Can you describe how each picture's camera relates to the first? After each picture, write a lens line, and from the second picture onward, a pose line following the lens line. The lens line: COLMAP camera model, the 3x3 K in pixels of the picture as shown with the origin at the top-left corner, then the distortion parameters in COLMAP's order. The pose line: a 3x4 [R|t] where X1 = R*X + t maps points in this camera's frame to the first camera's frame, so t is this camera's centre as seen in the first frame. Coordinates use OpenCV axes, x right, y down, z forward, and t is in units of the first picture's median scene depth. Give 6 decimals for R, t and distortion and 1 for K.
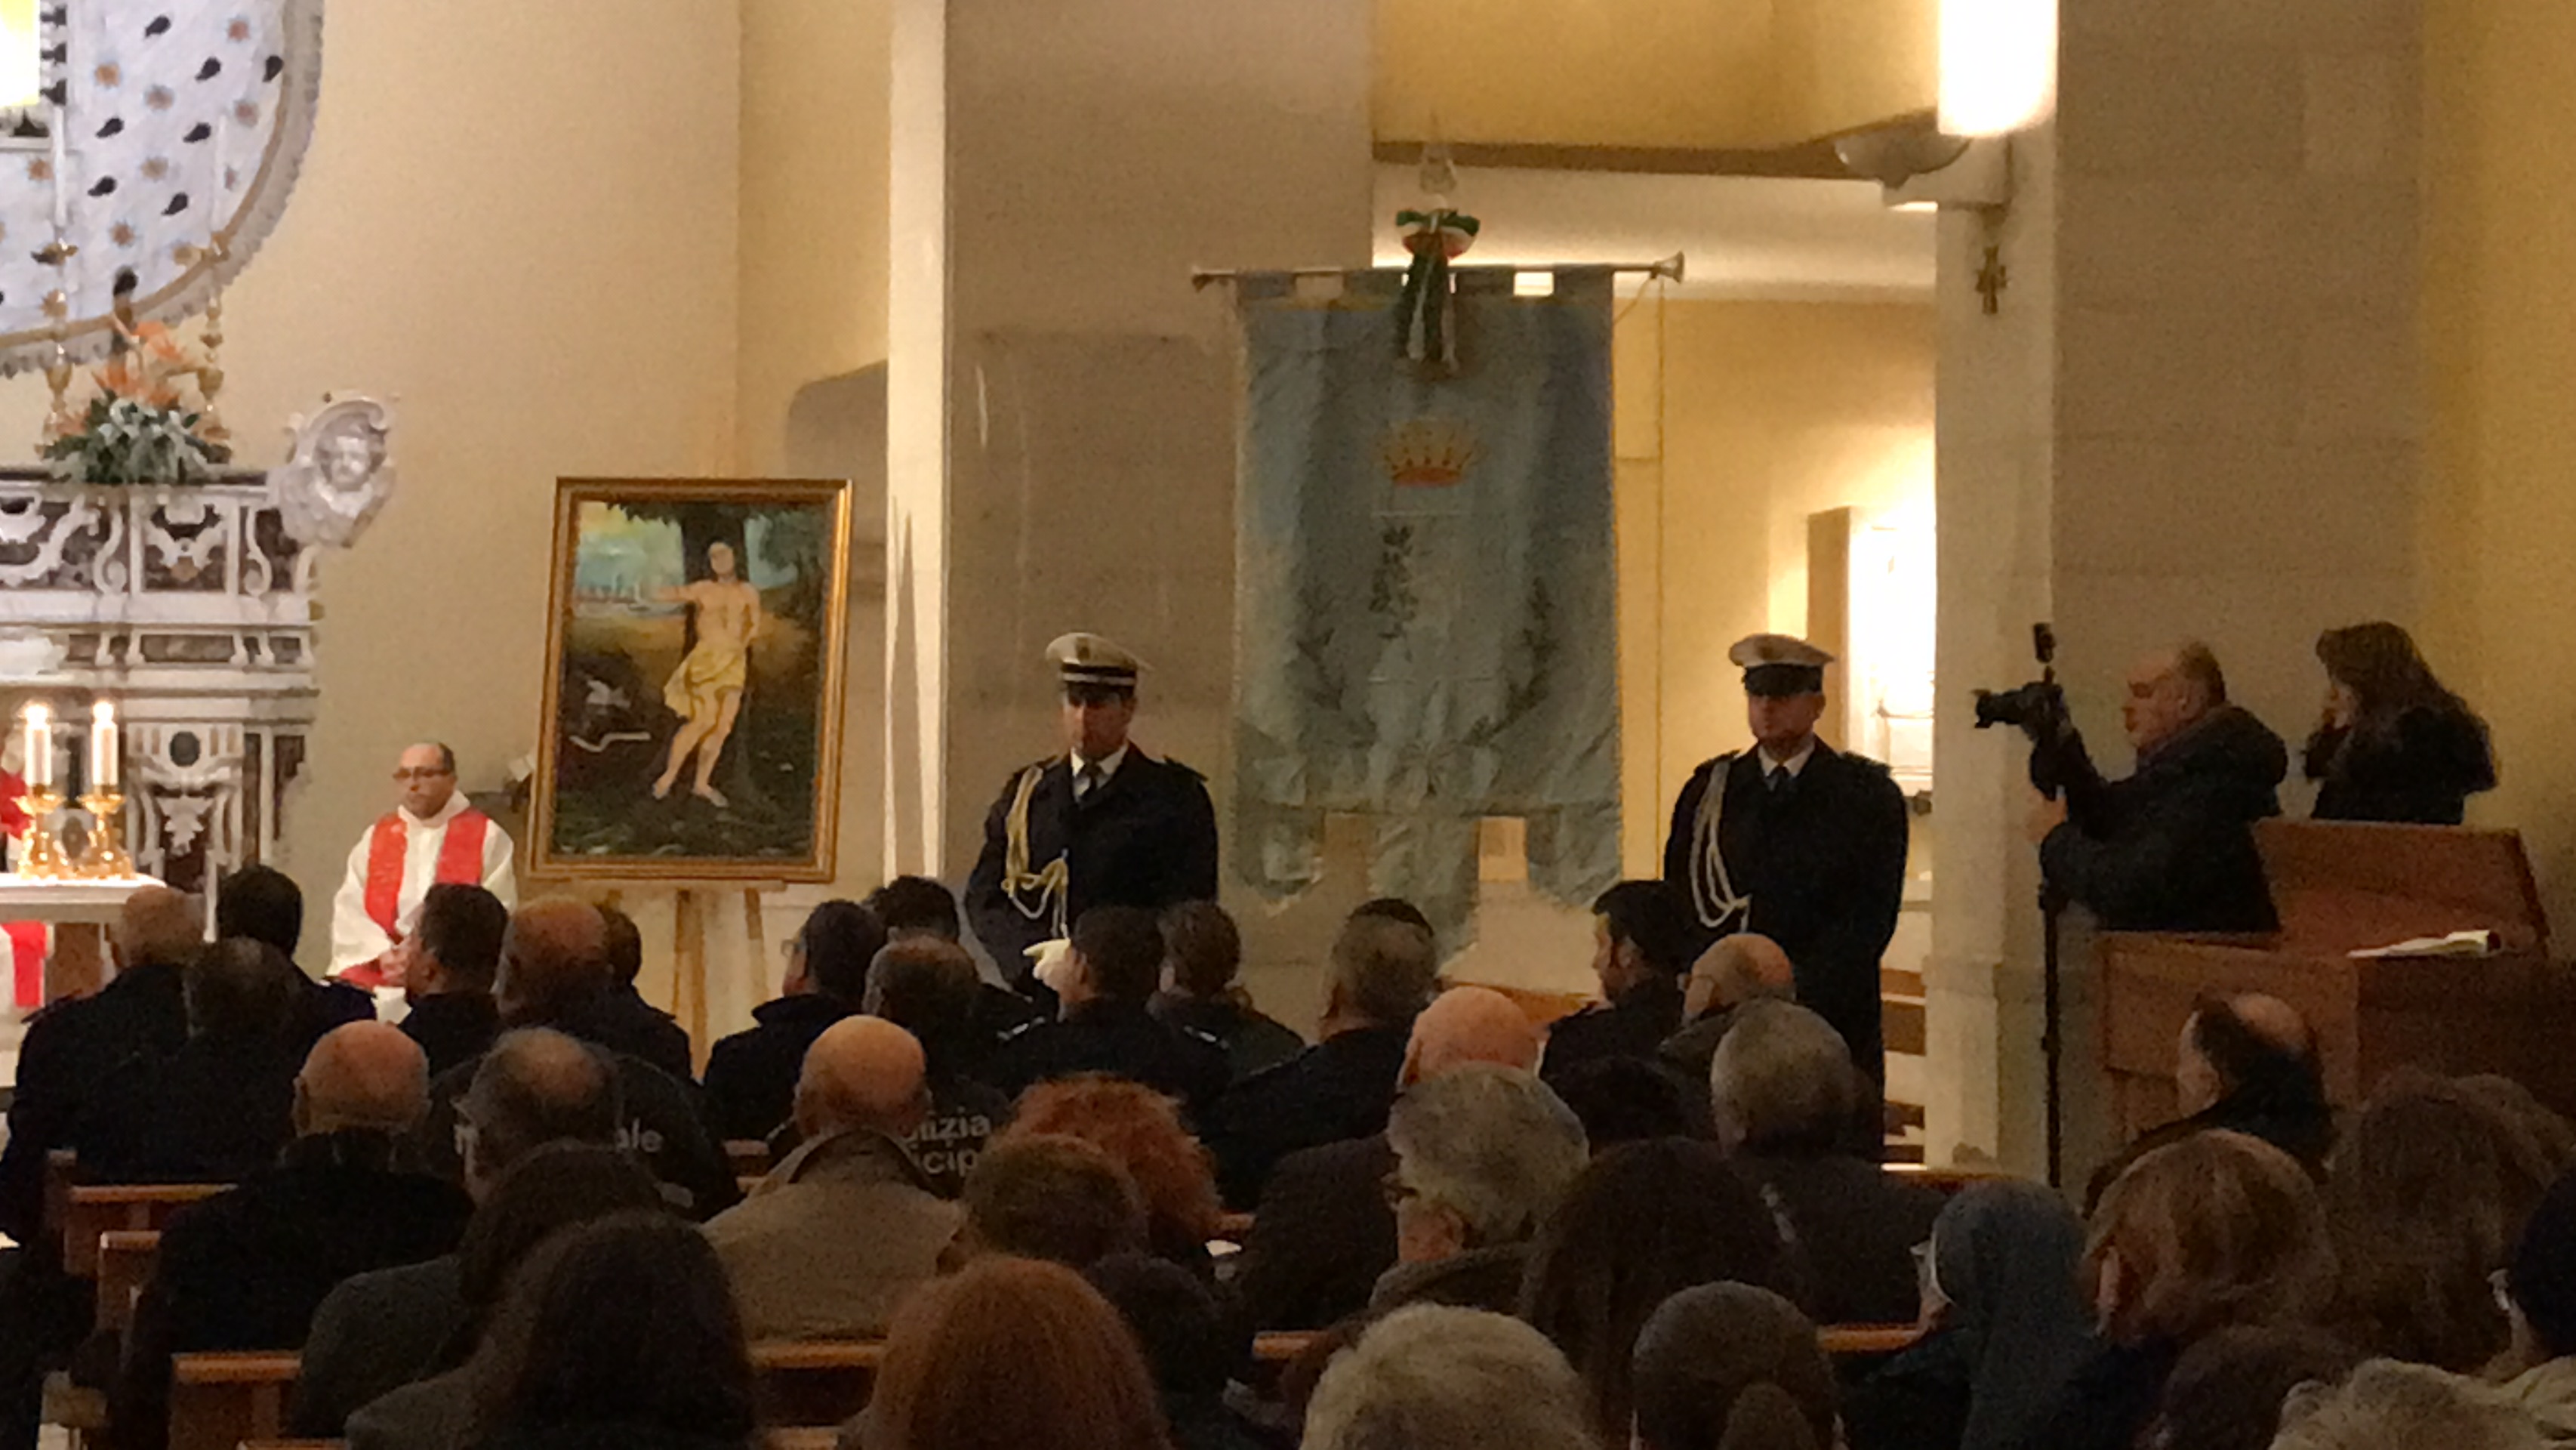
lens RADIAL K [[6202.2, 0, 1234.5], [0, 6202.2, 663.1], [0, 0, 1]] dist [0.383096, 0.000000]
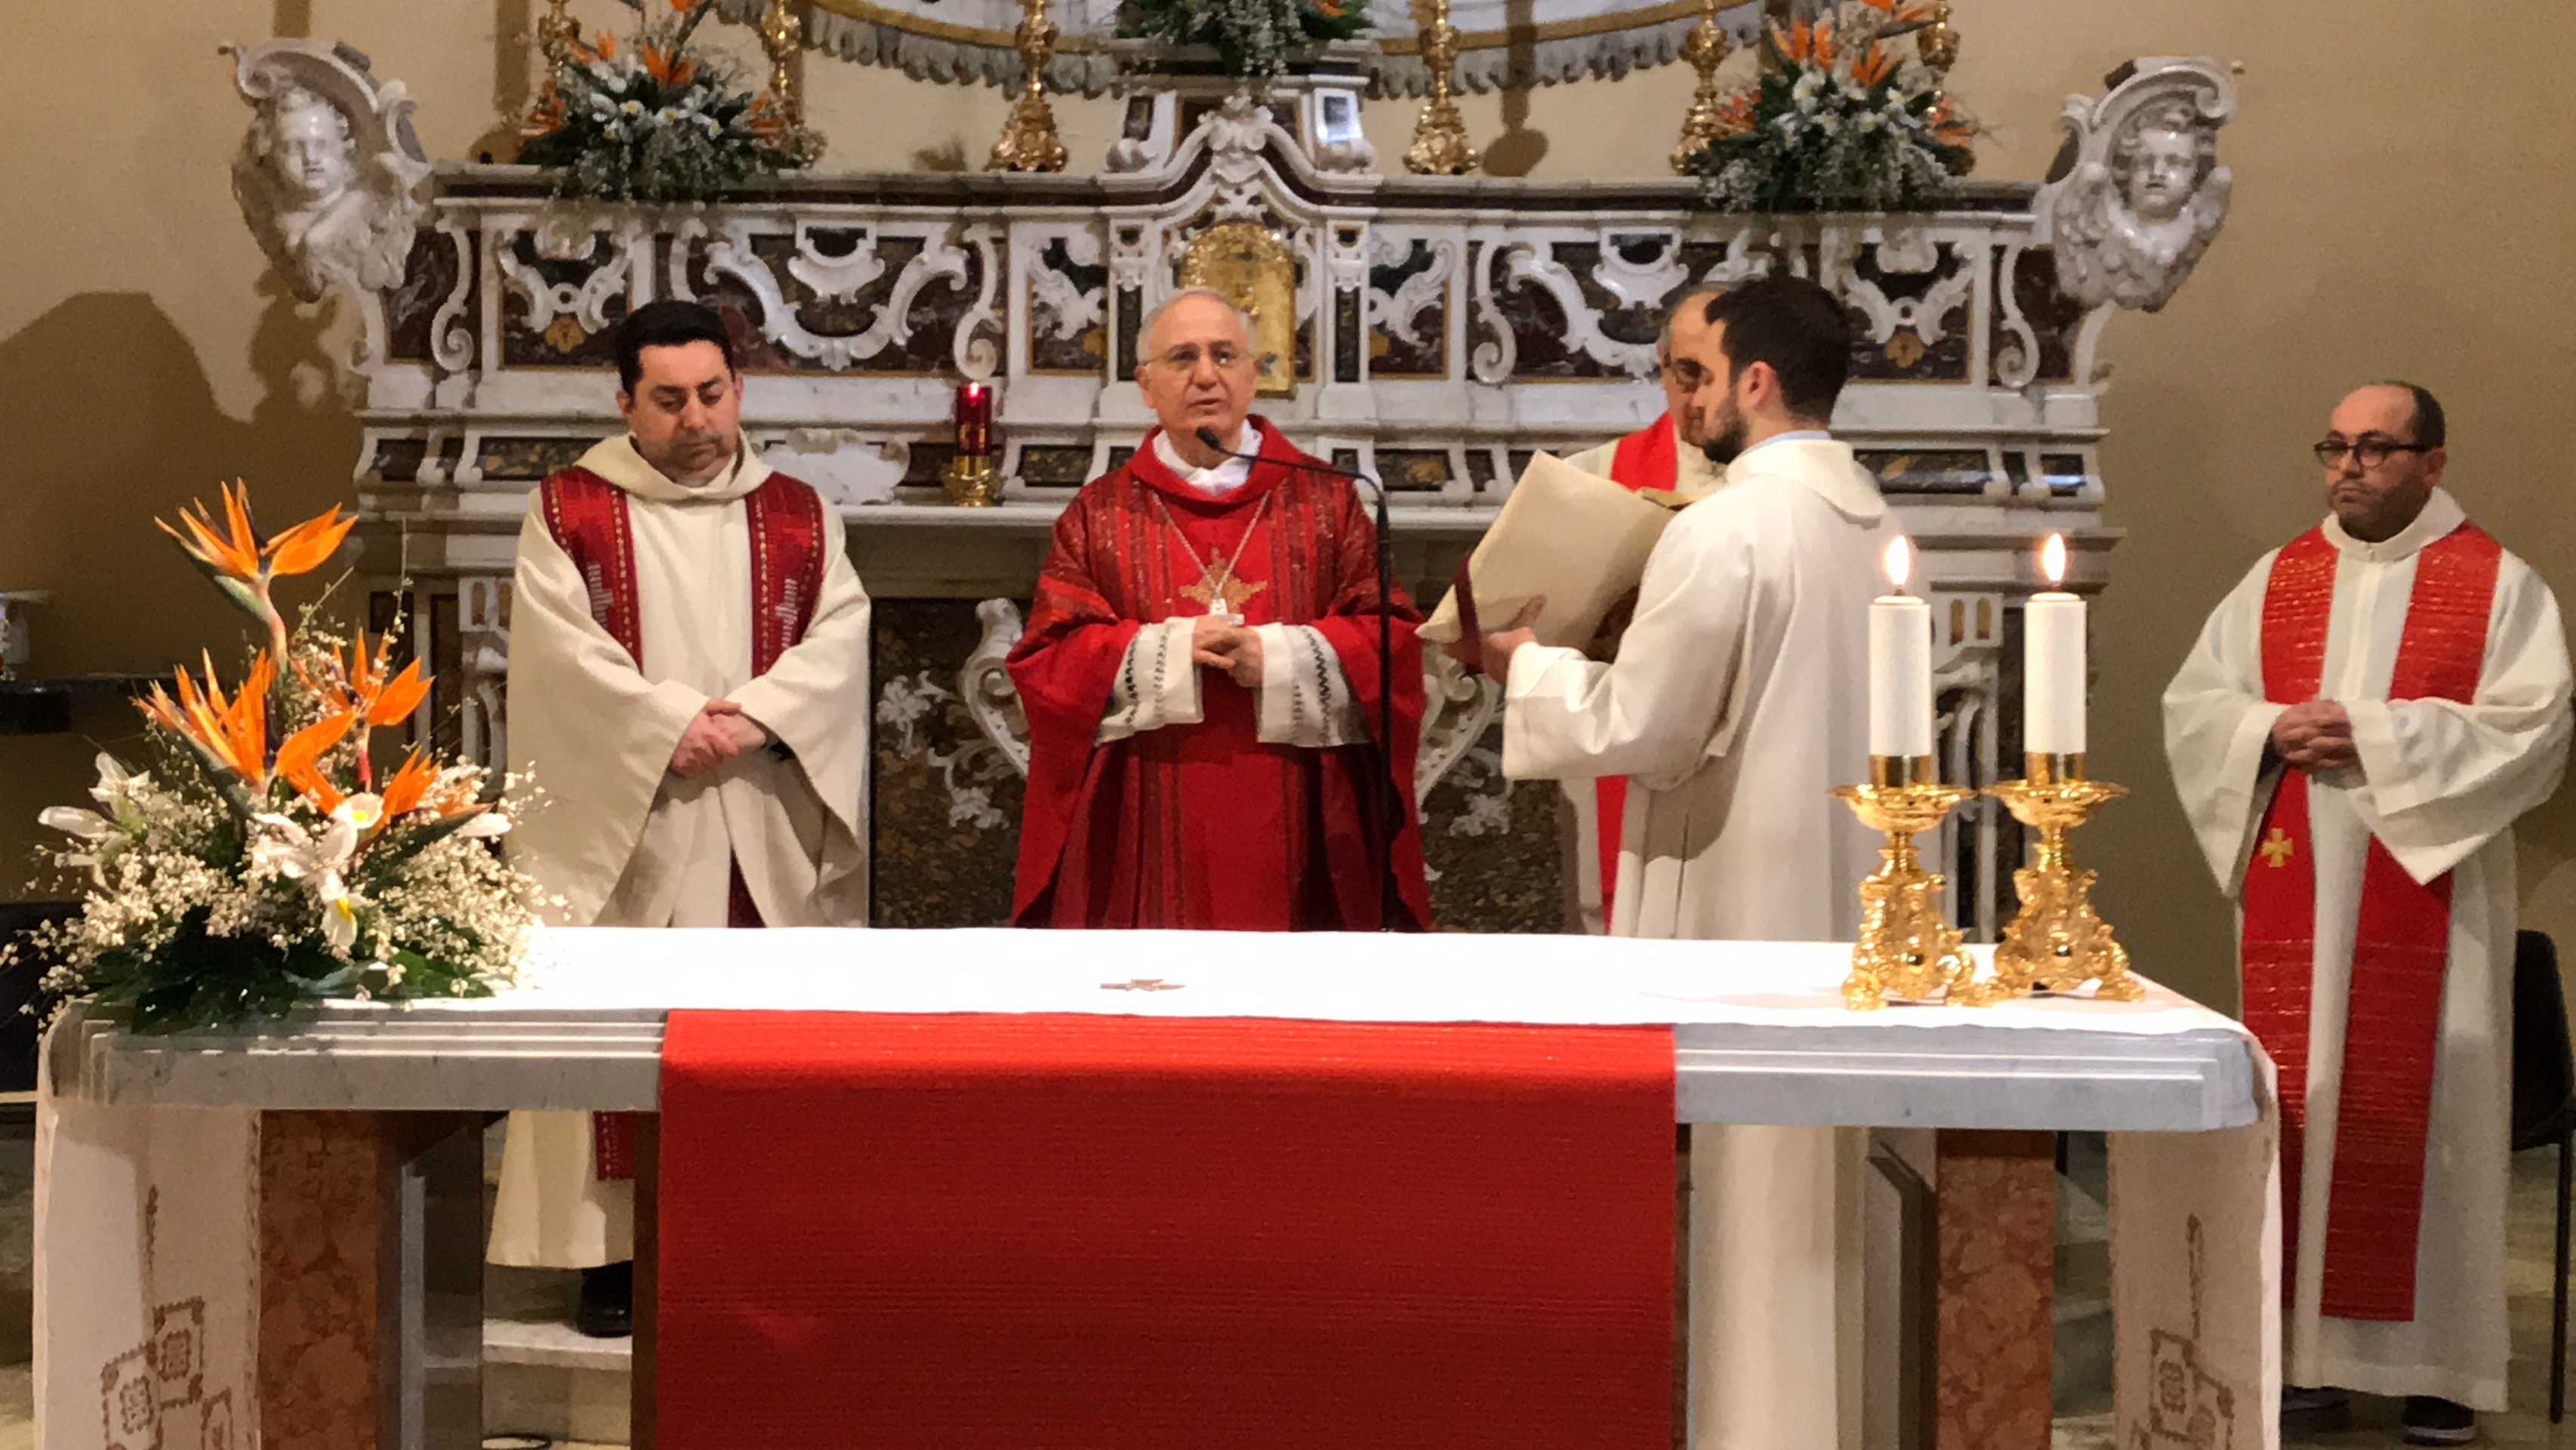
lens RADIAL K [[3942.5, 0, 1284.5], [0, 3942.5, 708.3], [0, 0, 1]] dist [0.105676, 0.000000]
pose [[0.972909, 0.007597, -0.231065, -0.136737], [0.001810, 0.999179, 0.040472, 0.005002], [0.231183, -0.039794, 0.972096, 0.603239]]
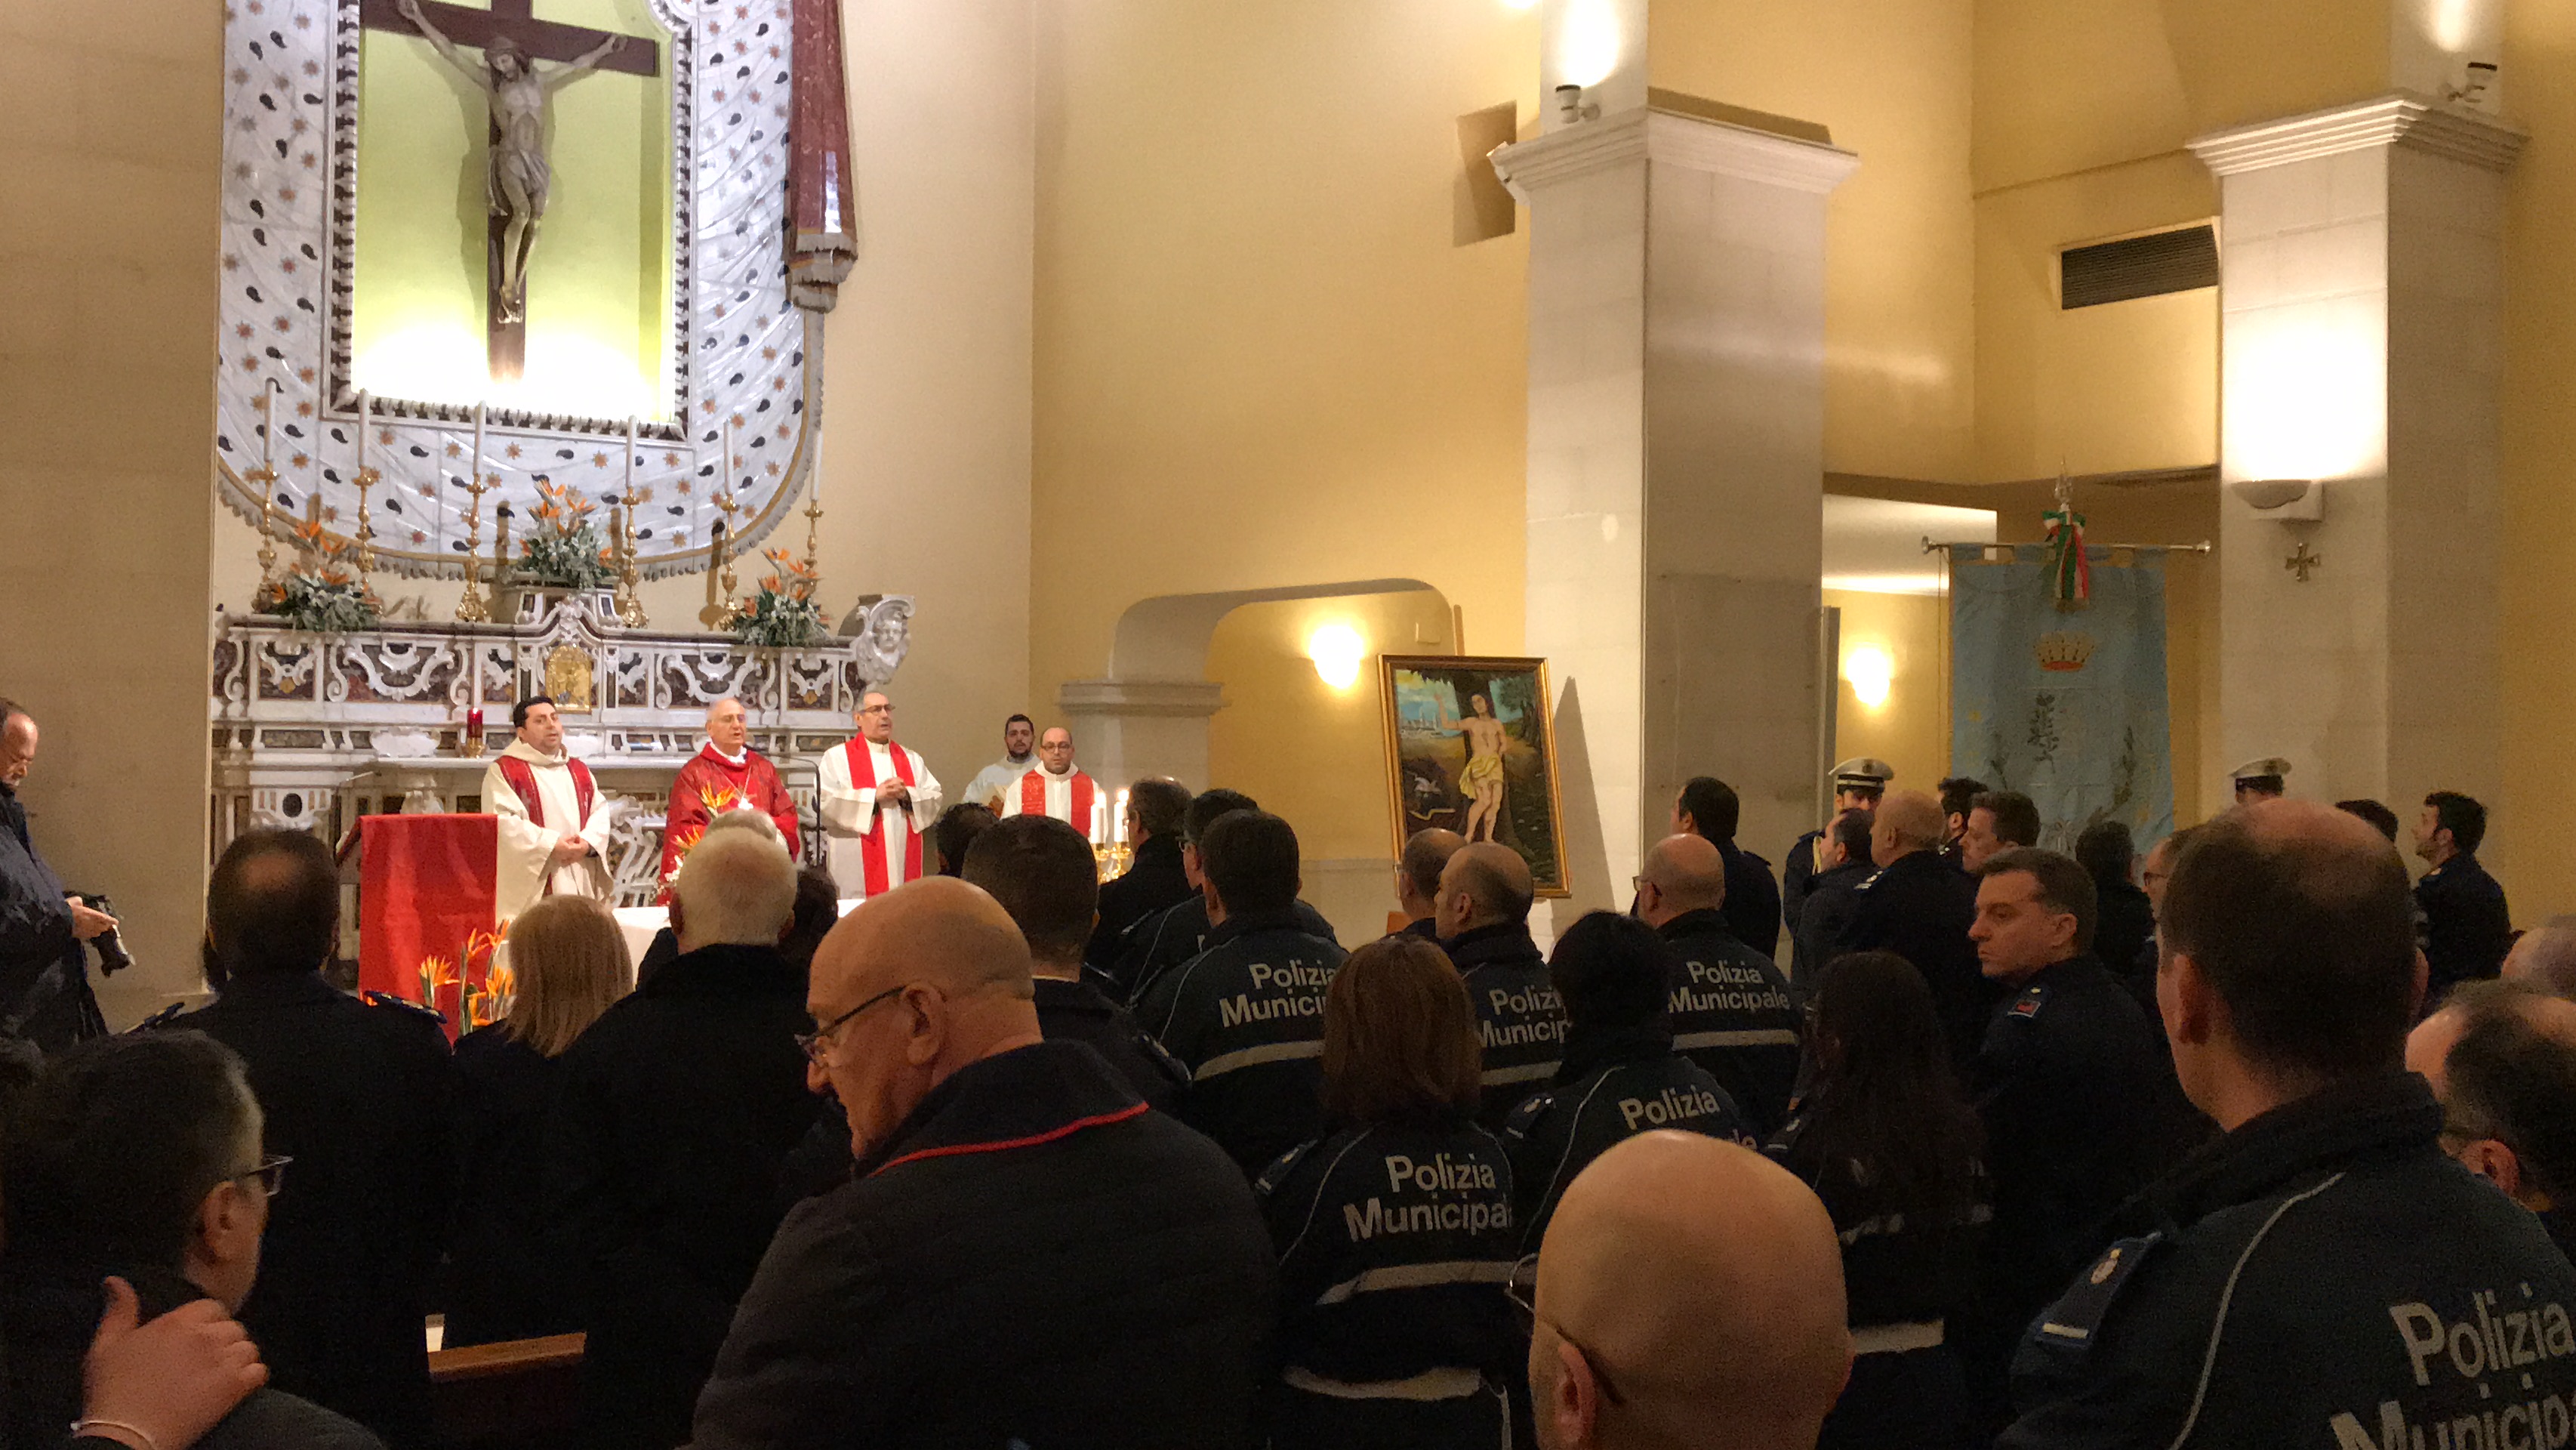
lens RADIAL K [[2599.0, 0, 1308.4], [0, 2599.0, 620.4], [0, 0, 1]] dist [0.034818, 0.000000]
pose [[0.921317, 0.018937, 0.388351, -0.318081], [-0.005620, 0.999358, -0.035397, -0.011438], [-0.388772, 0.030430, 0.920831, 0.300180]]
